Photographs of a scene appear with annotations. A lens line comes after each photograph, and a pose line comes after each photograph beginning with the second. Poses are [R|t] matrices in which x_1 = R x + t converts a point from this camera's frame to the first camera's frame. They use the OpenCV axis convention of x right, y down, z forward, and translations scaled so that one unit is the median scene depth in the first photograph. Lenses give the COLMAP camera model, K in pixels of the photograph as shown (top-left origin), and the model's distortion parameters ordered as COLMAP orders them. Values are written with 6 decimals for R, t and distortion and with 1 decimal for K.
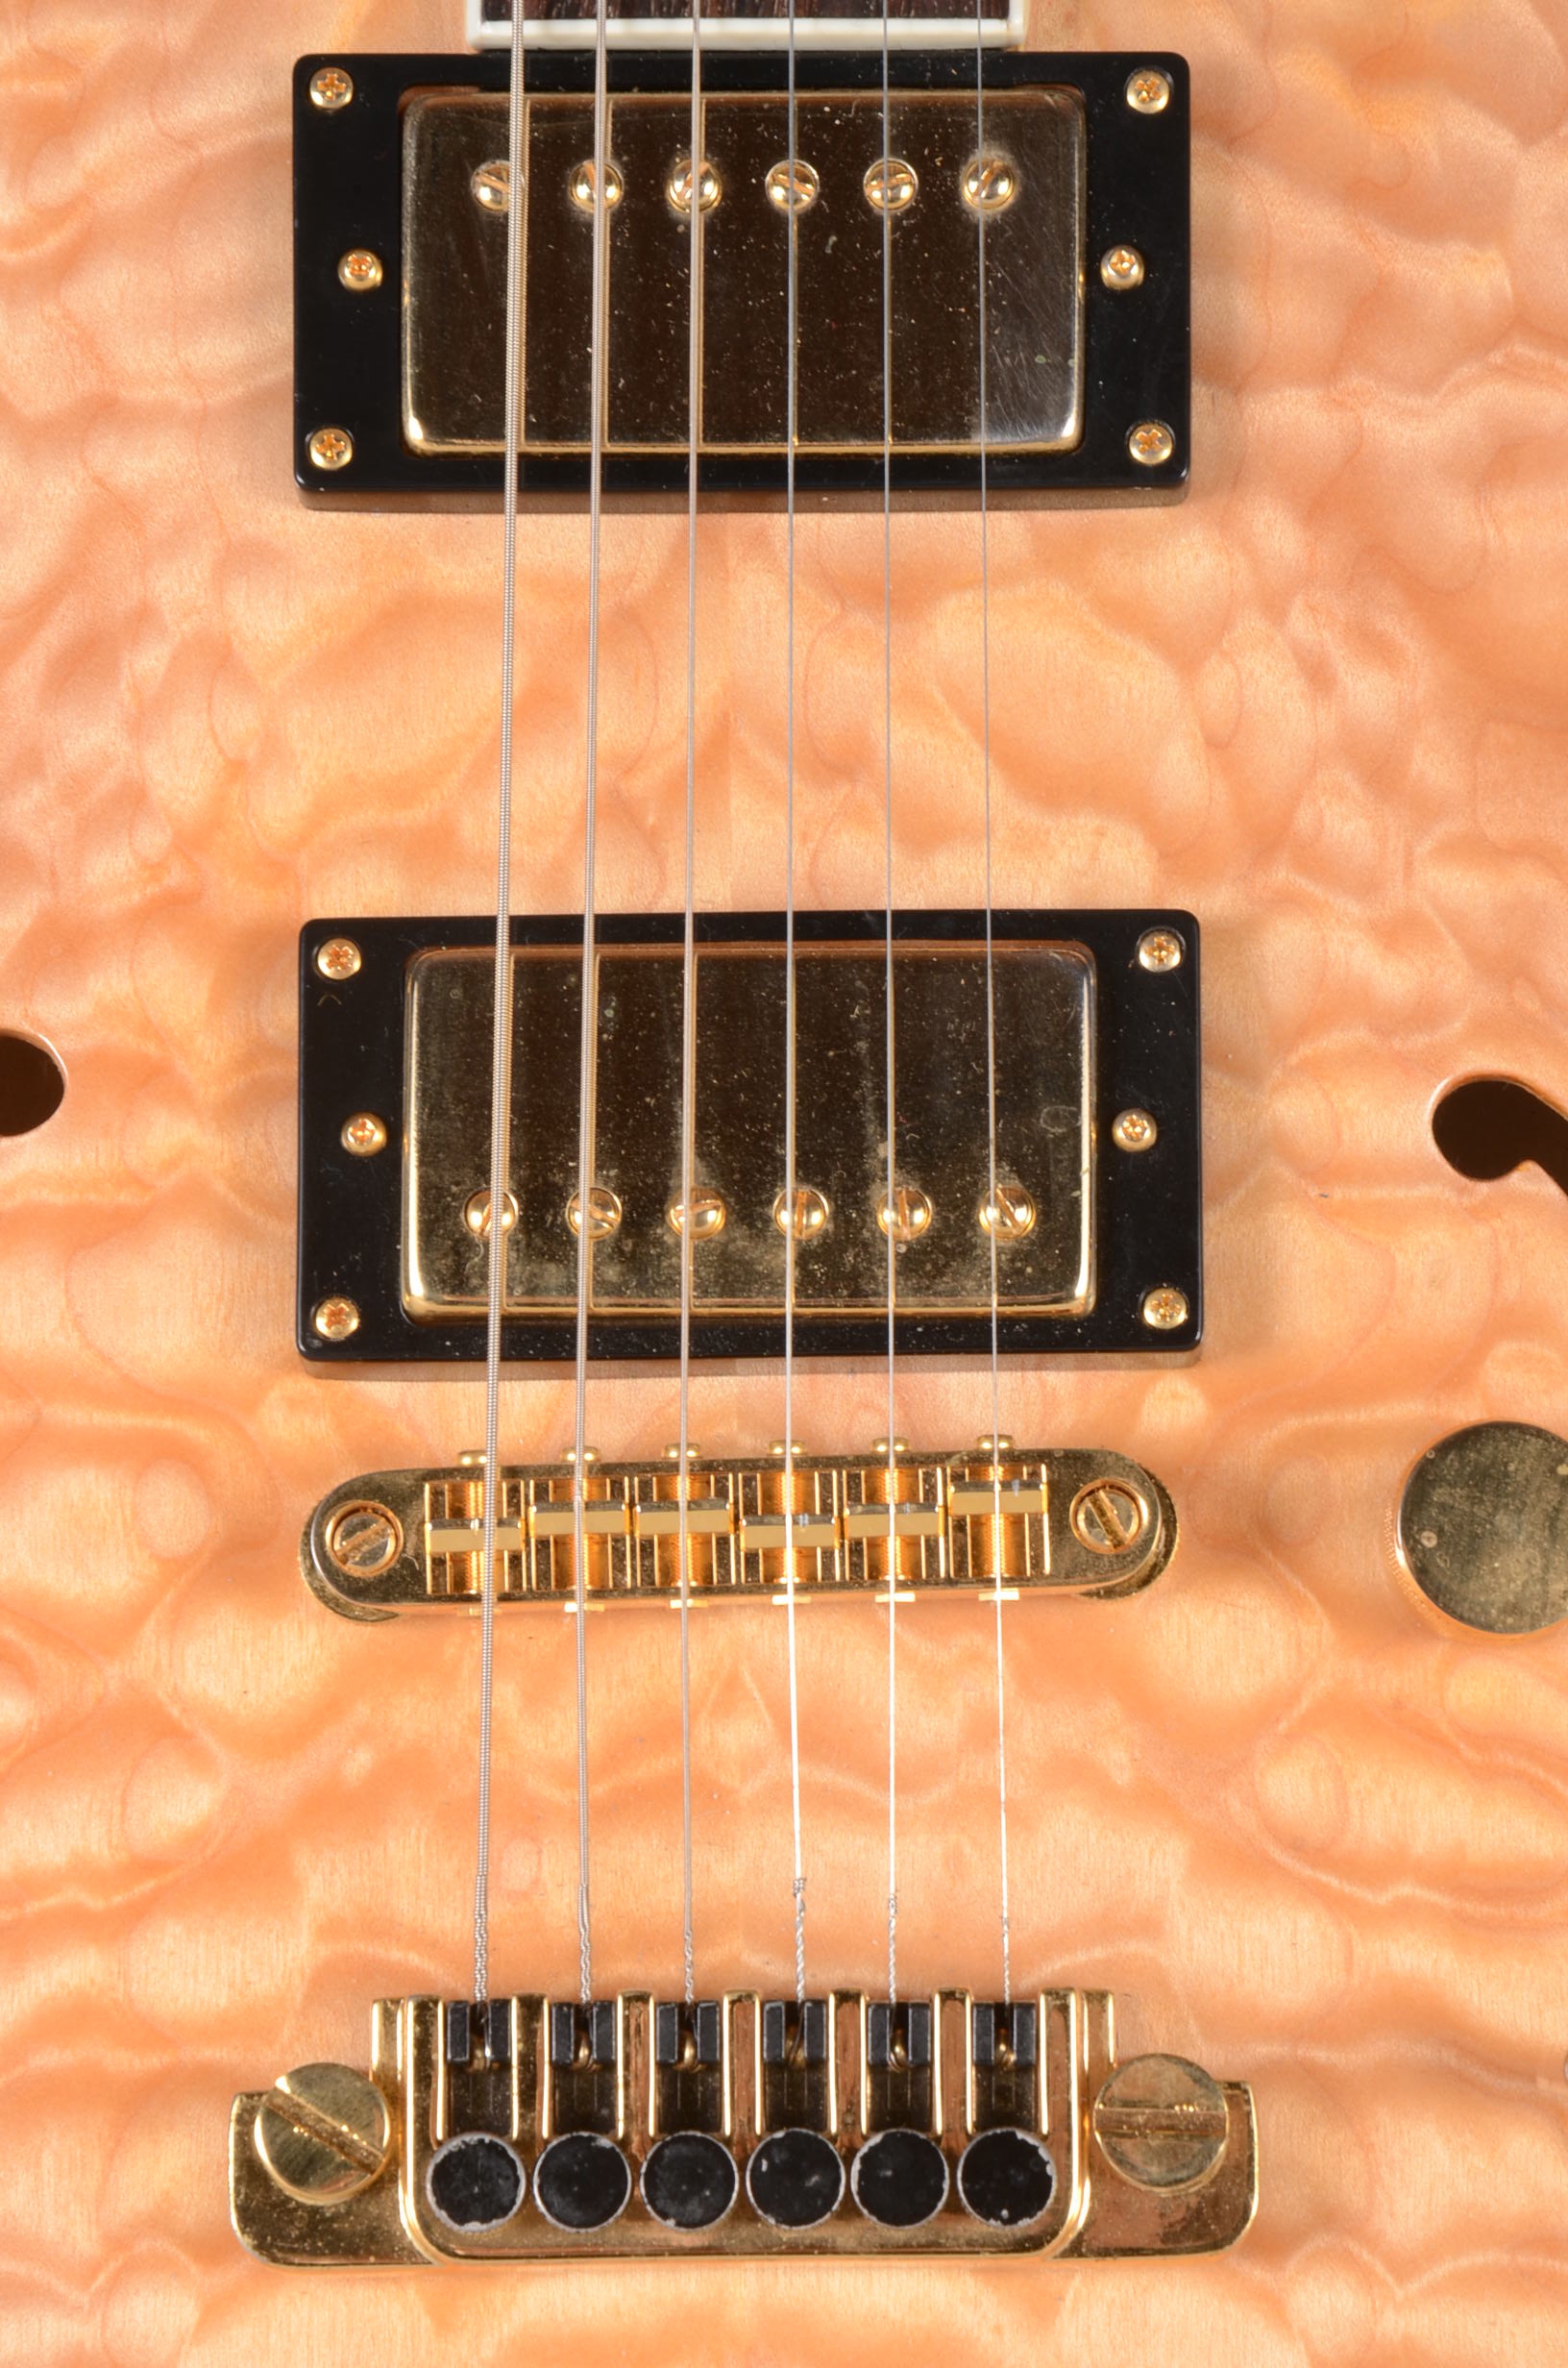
lens RADIAL K [[8854.1, 0, 780.2], [0, 8854.1, 1169.4], [0, 0, 1]] dist [0.876248, 0.000000]
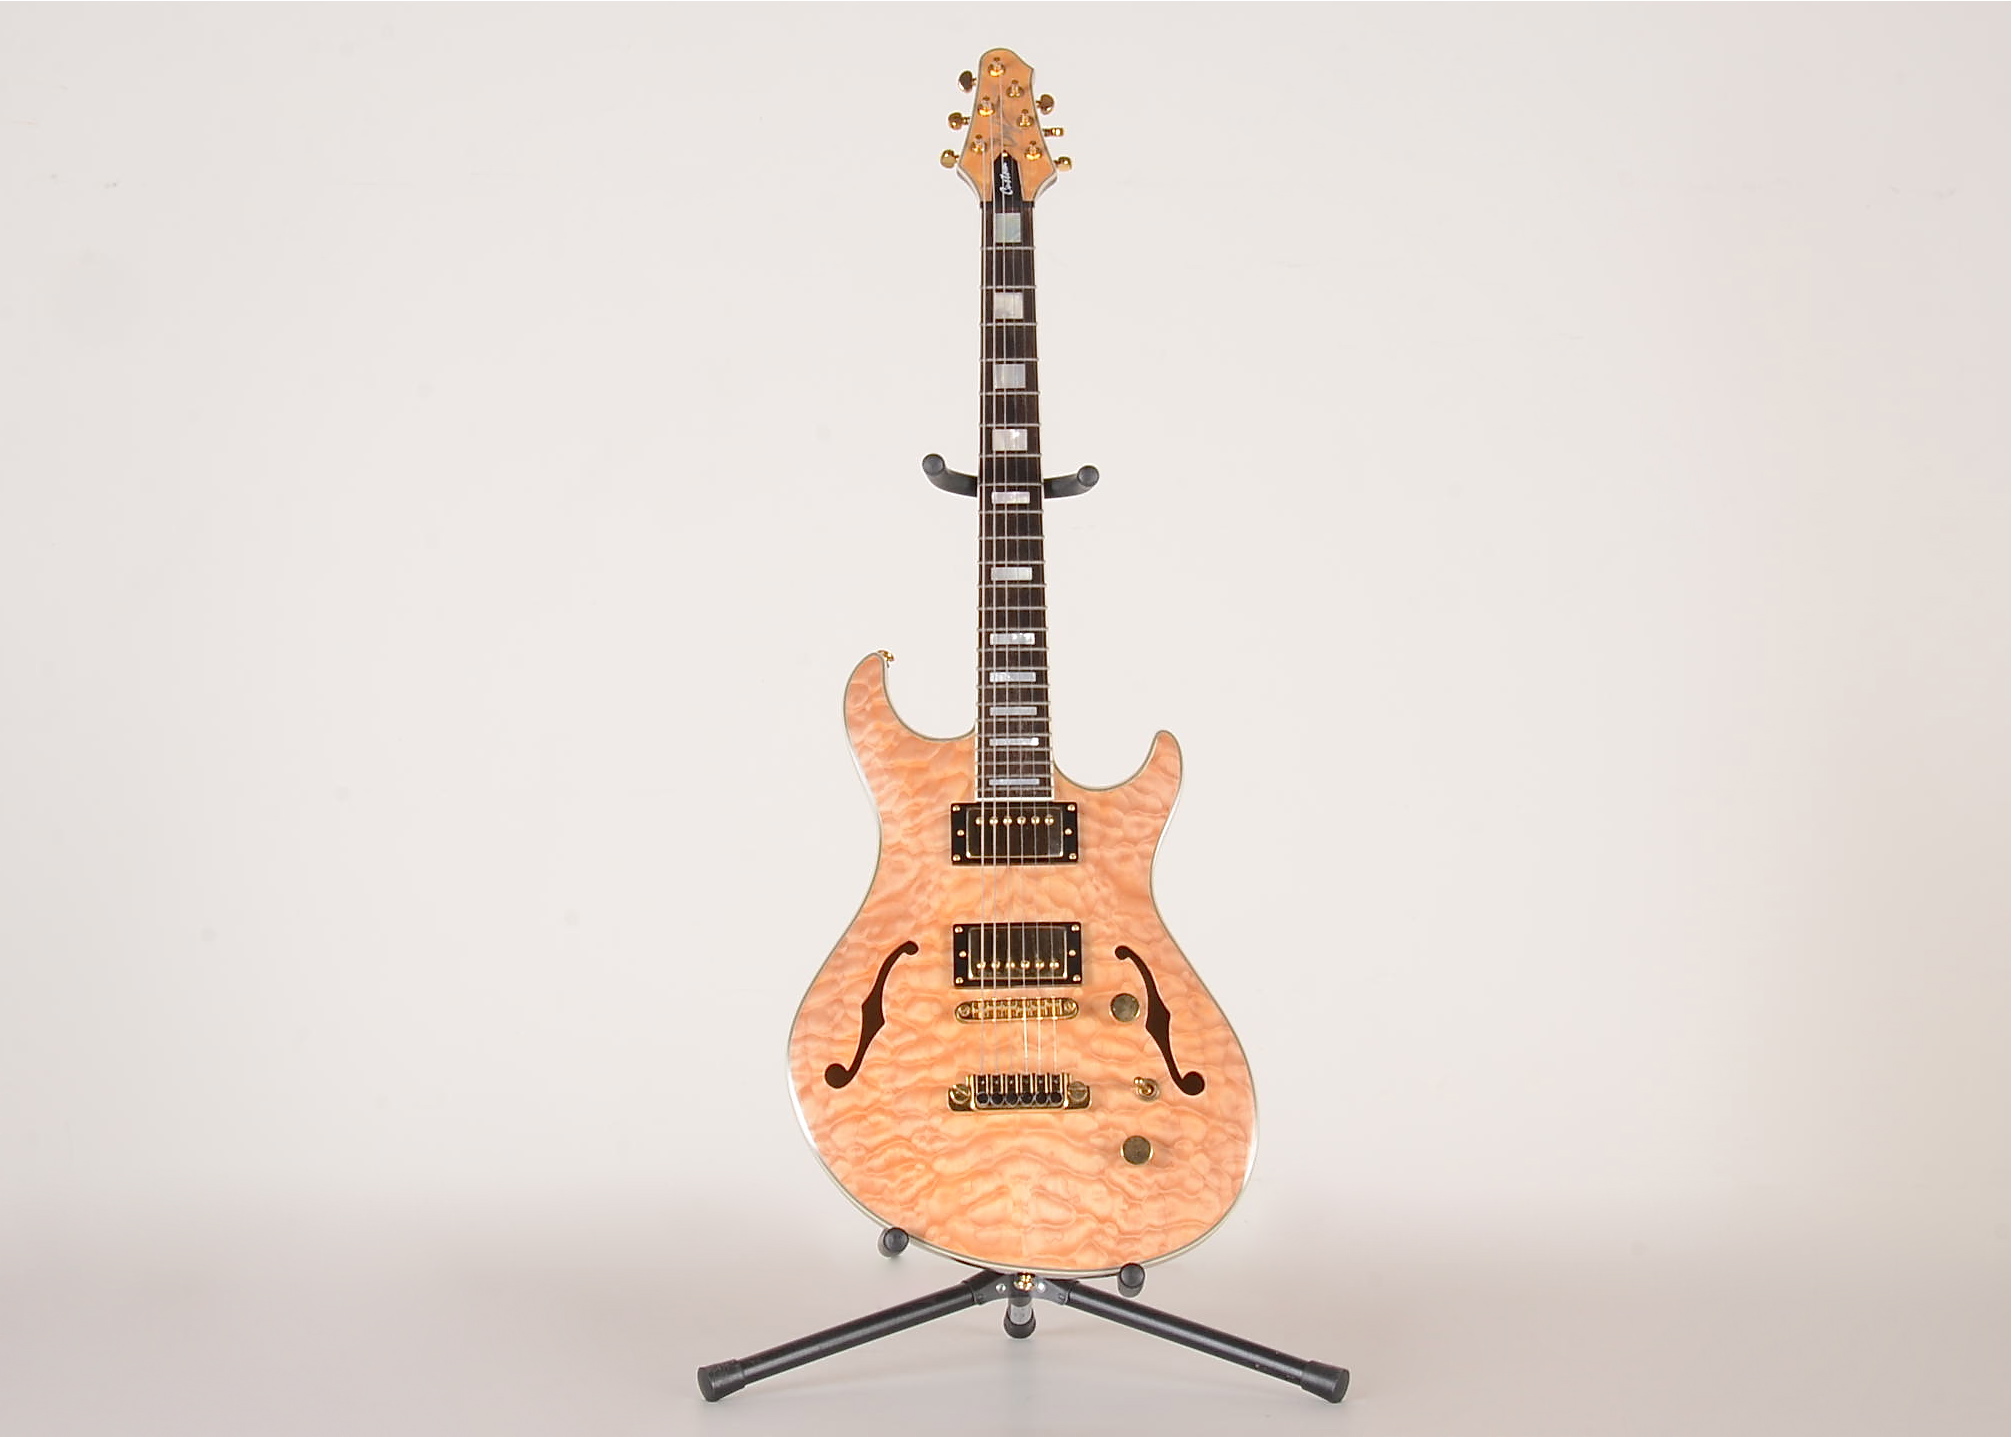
lens RADIAL K [[2755.8, 0, 1015.6], [0, 2755.8, 723.3], [0, 0, 1]] dist [0.024429, 0.000000]
pose [[0.999325, -0.003482, 0.036563, -0.084401], [0.008121, 0.991806, -0.127494, 0.093411], [-0.035820, 0.127705, 0.991165, -1.190207]]
